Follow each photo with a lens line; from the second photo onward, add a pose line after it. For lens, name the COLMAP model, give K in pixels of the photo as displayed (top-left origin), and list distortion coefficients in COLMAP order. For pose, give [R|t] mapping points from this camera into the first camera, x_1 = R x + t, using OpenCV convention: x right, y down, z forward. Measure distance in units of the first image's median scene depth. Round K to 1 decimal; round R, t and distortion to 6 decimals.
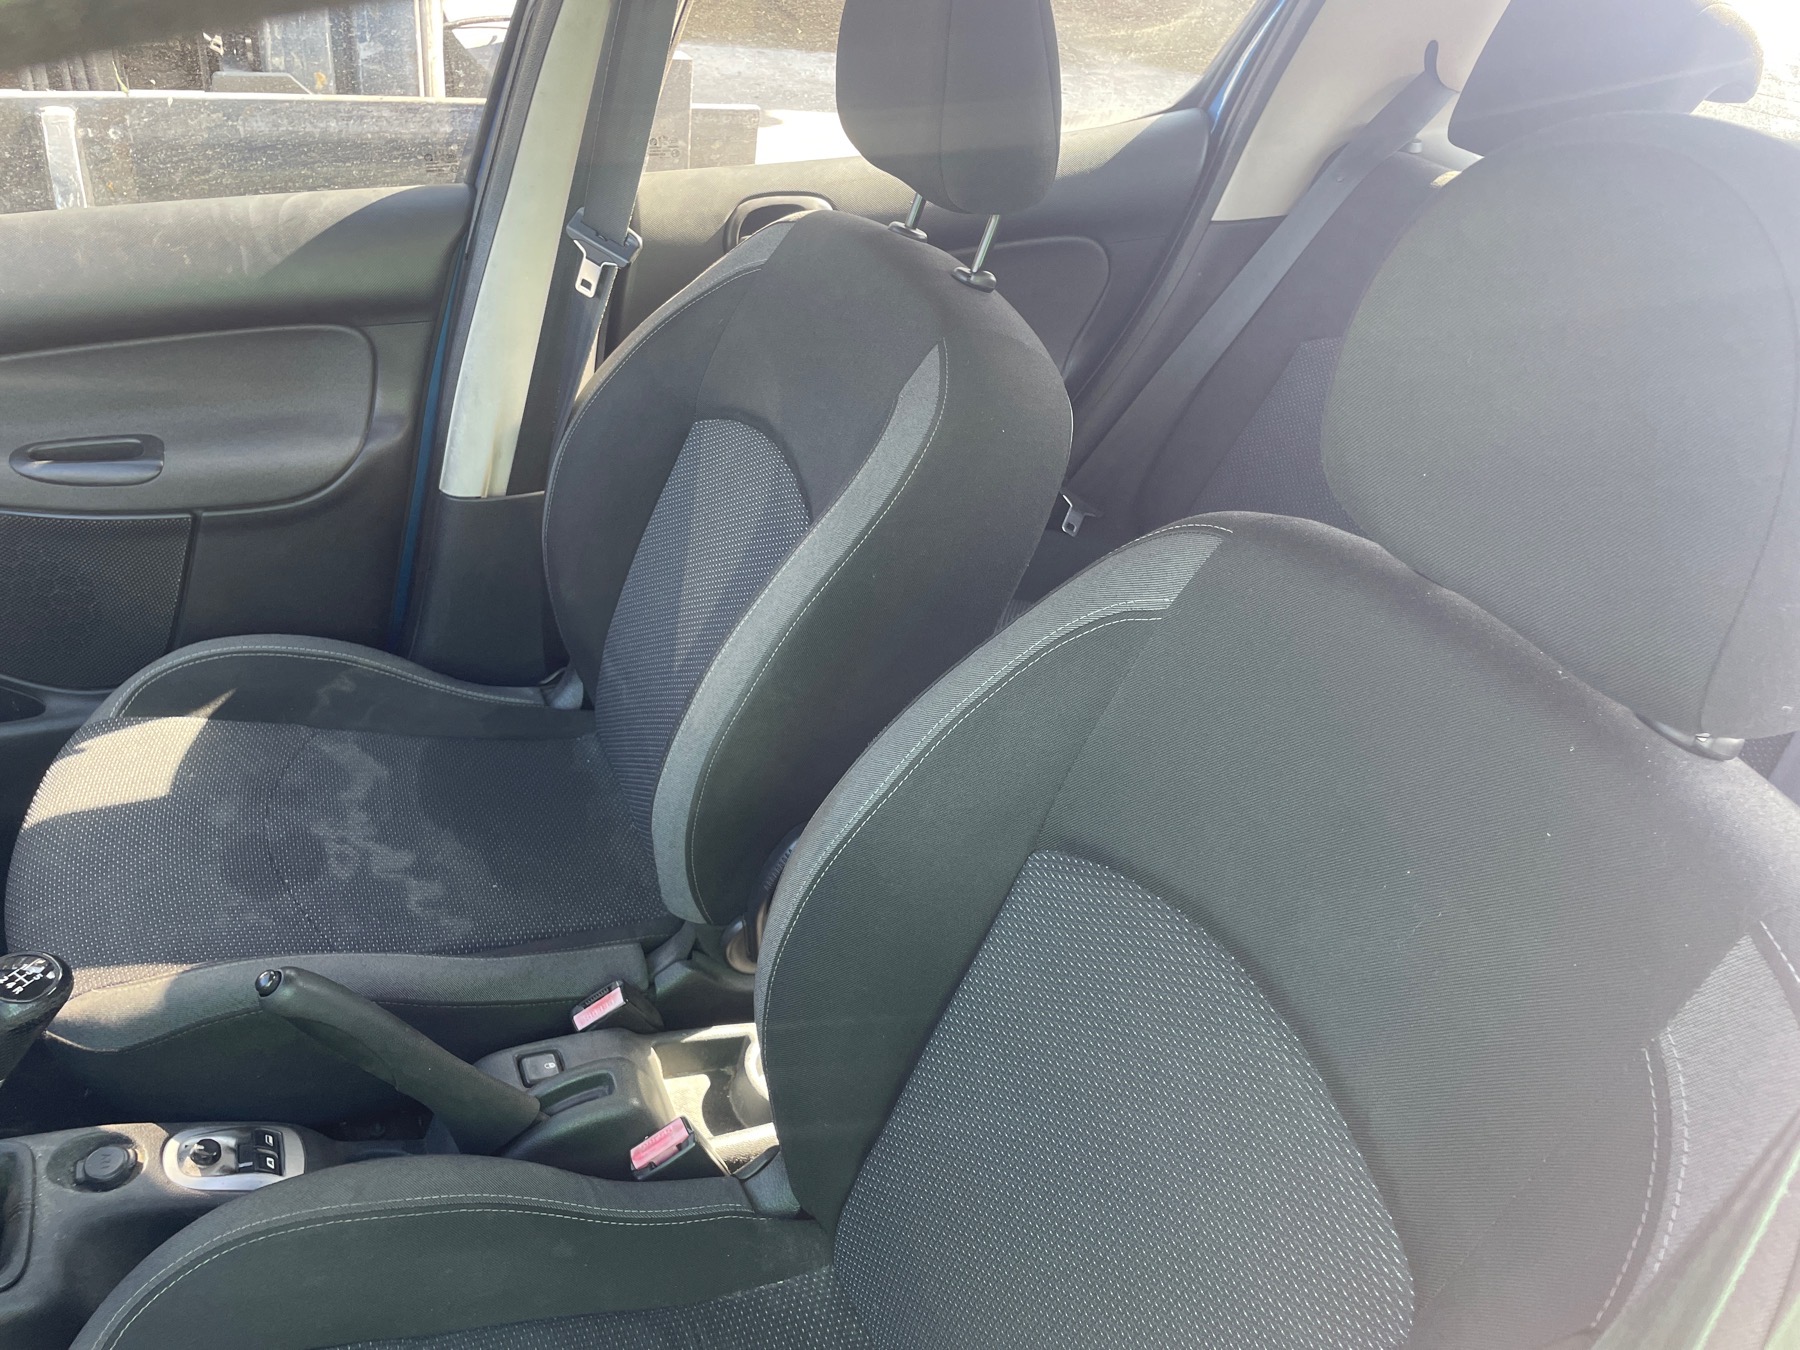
lens RADIAL K [[1371.1, 0, 898.2], [0, 1371.1, 660.0], [0, 0, 1]] dist [0.067262, -0.092871]
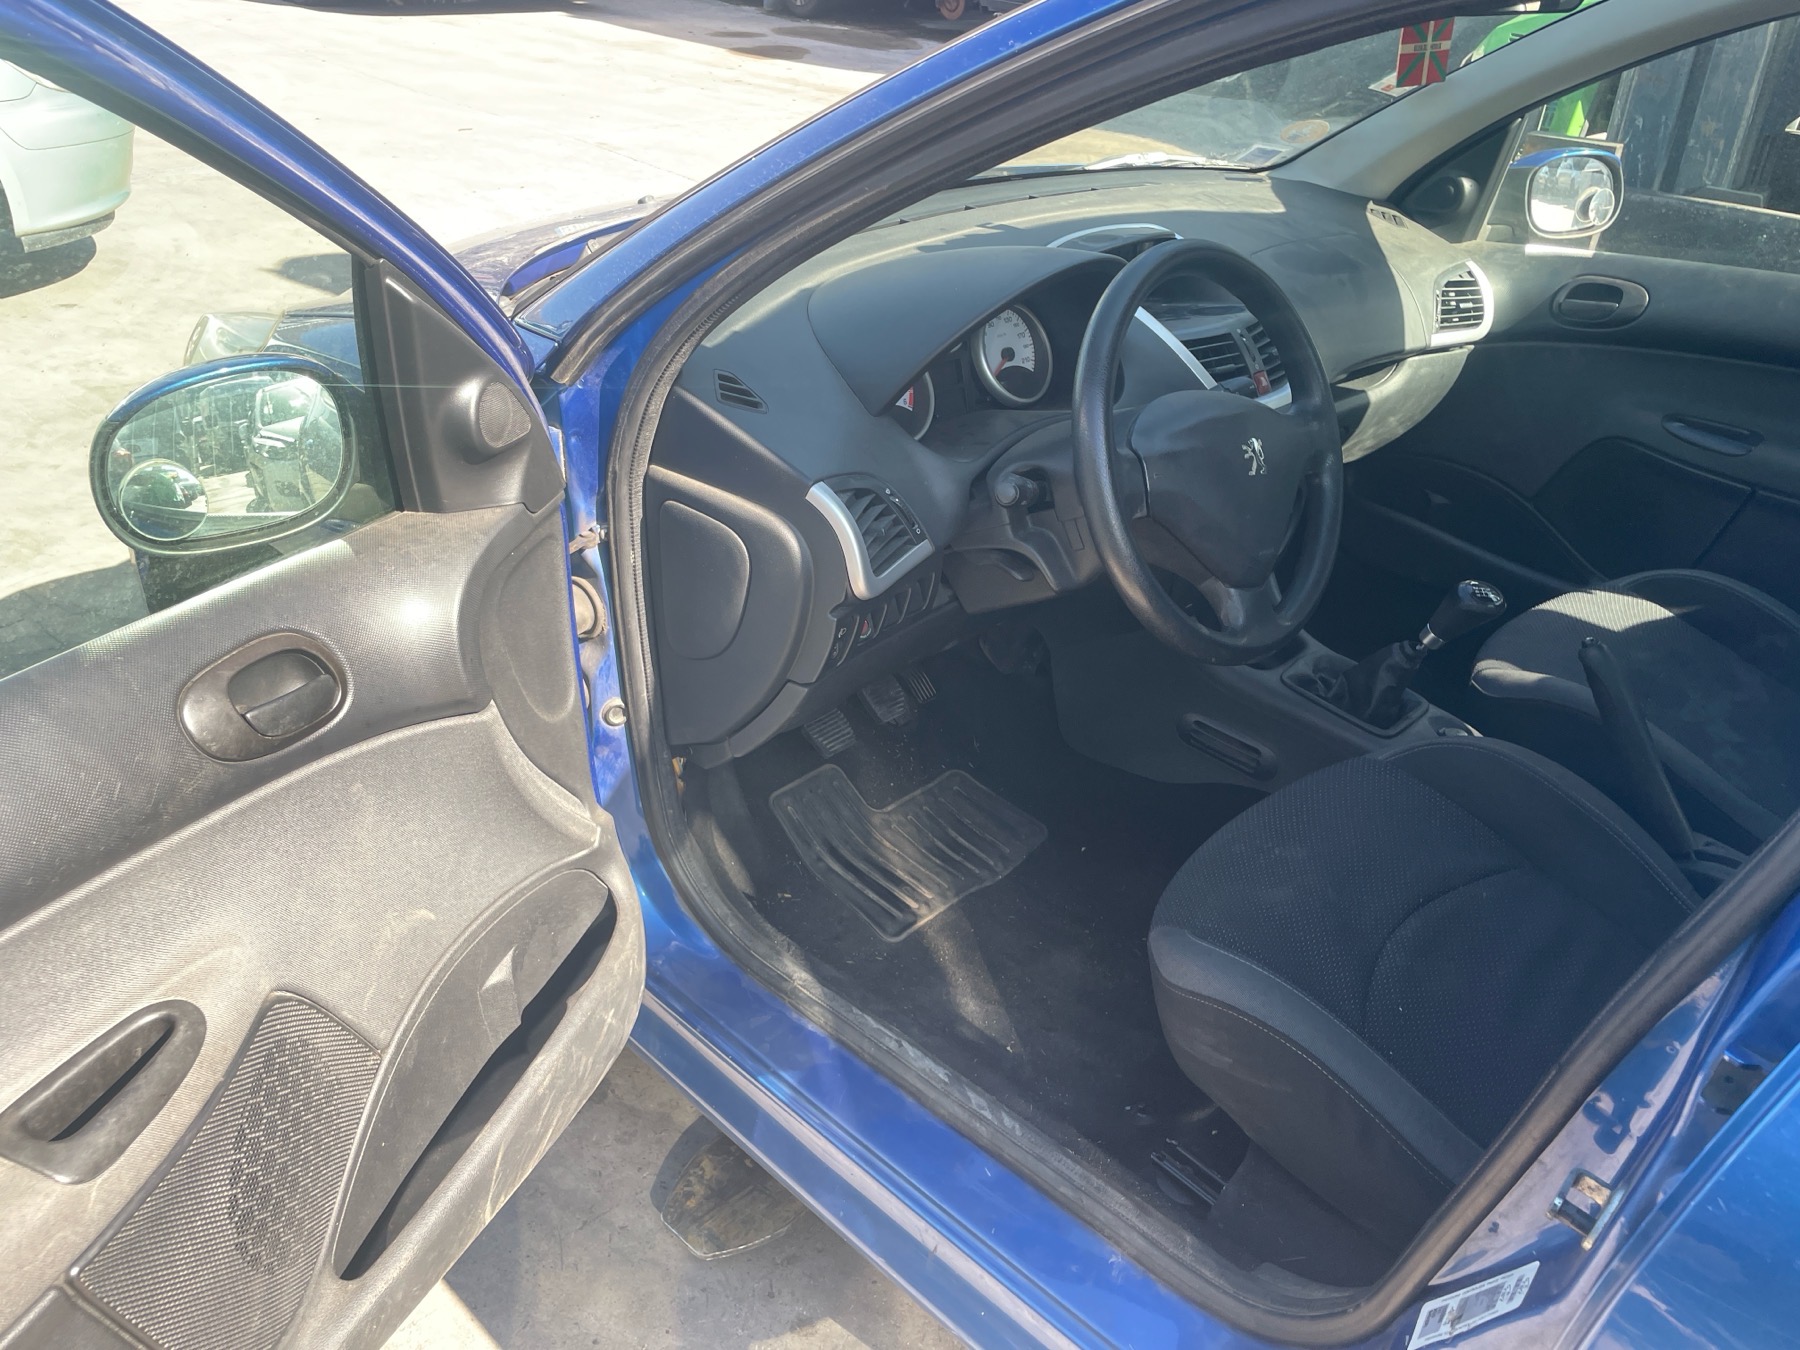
lens RADIAL K [[1371.1, 0, 883.4], [0, 1371.1, 669.7], [0, 0, 1]] dist [0.067262, -0.092871]
pose [[0.369548, 0.378842, -0.848477, 0.475384], [-0.496744, 0.852230, 0.164164, 0.288585], [0.785289, 0.360809, 0.503128, -0.365435]]
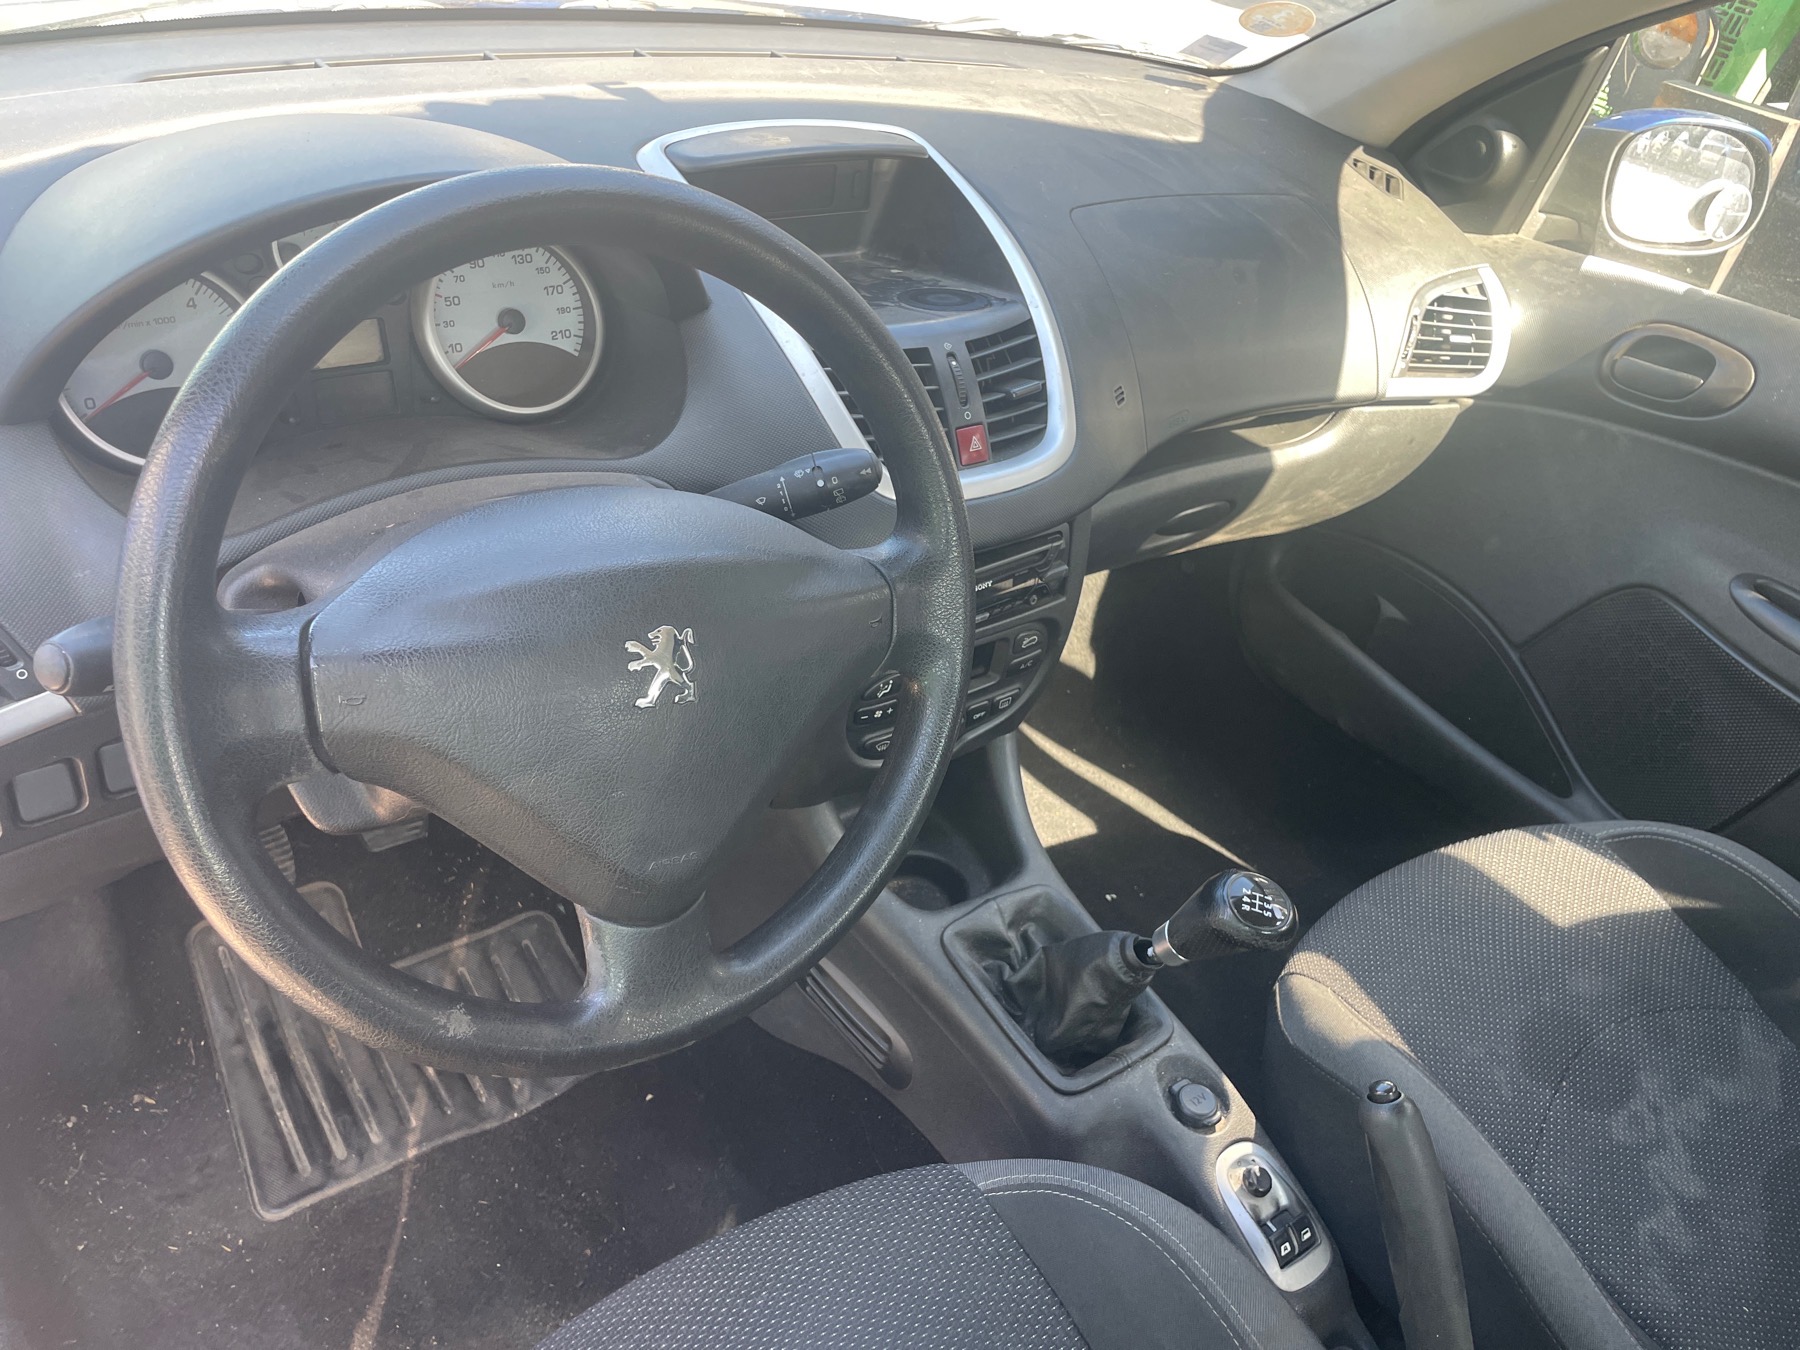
lens RADIAL K [[1371.1, 0, 886.7], [0, 1371.1, 664.9], [0, 0, 1]] dist [0.067262, -0.092871]
pose [[0.223103, 0.506899, -0.832634, 0.043355], [-0.619875, 0.732991, 0.280142, -0.009152], [0.752316, 0.453628, 0.477746, 0.162102]]
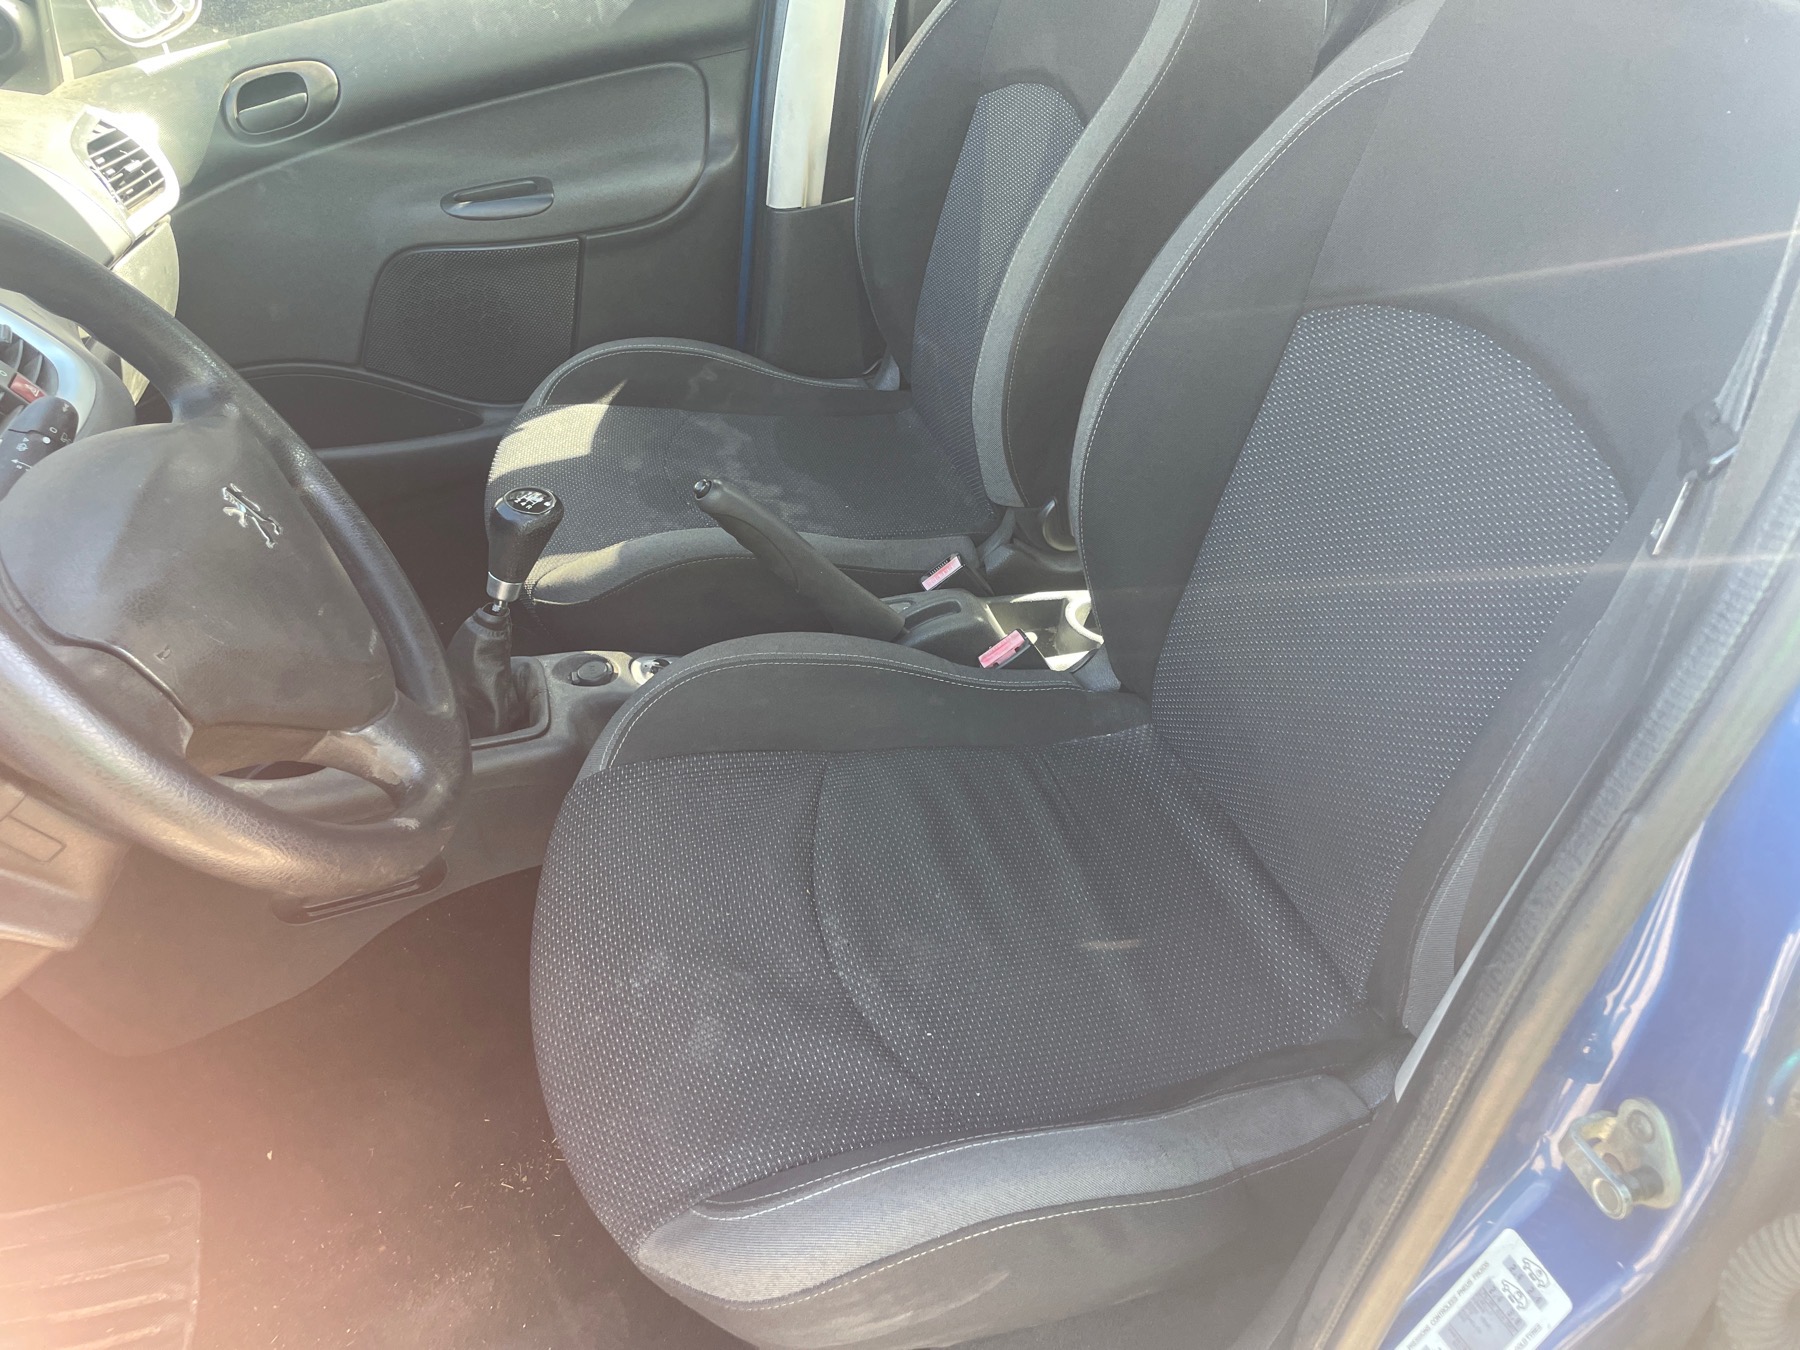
lens RADIAL K [[1371.1, 0, 891.6], [0, 1371.1, 664.0], [0, 0, 1]] dist [0.067262, -0.092871]
pose [[0.974141, -0.063868, -0.216726, -0.003622], [0.082620, 0.993478, 0.078588, 0.218310], [0.210293, -0.094462, 0.973064, -0.177316]]
